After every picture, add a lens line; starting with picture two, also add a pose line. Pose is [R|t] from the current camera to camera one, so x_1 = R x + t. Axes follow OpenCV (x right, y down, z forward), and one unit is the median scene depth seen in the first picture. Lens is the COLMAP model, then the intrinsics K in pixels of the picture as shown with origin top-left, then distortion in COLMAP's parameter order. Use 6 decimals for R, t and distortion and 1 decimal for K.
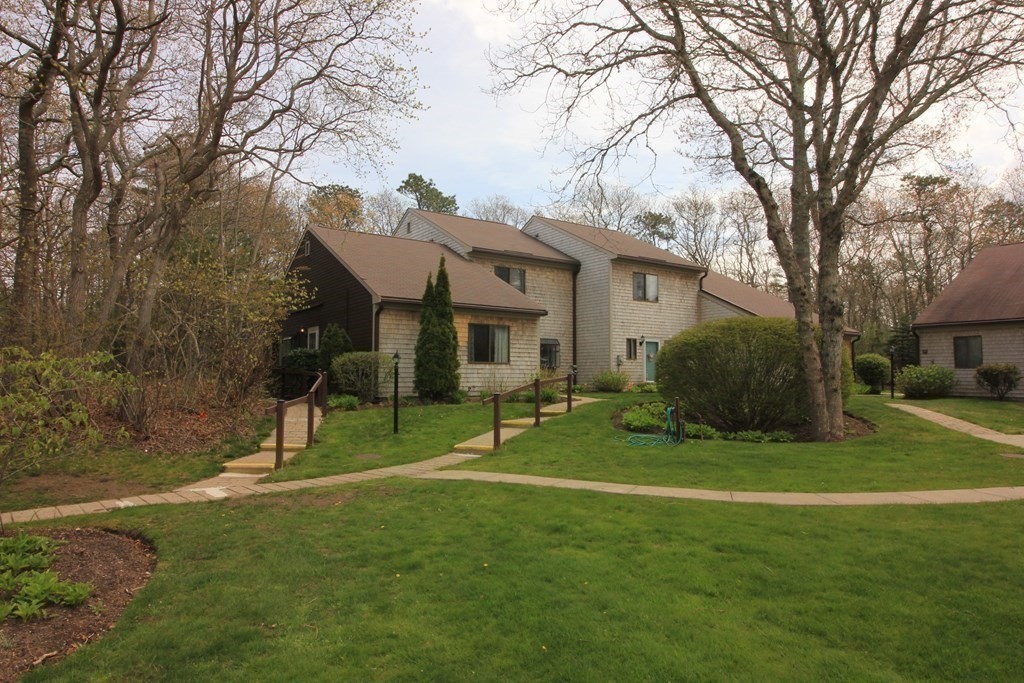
lens RADIAL K [[630.3, 0, 511.5], [0, 630.3, 343.4], [0, 0, 1]] dist [0.001264, 0.000520]
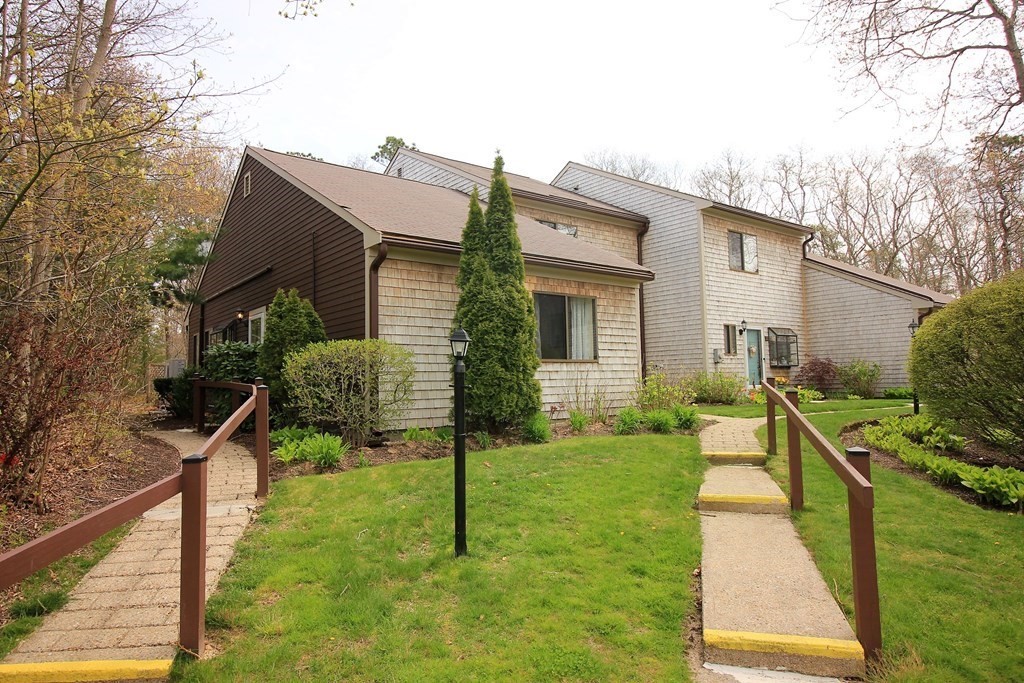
lens RADIAL K [[630.3, 0, 512.3], [0, 630.3, 337.0], [0, 0, 1]] dist [0.001264, 0.000520]
pose [[0.998442, -0.016747, 0.053225, -0.124131], [0.017658, 0.999705, -0.016694, 0.019283], [-0.052930, 0.017607, 0.998443, 0.464470]]
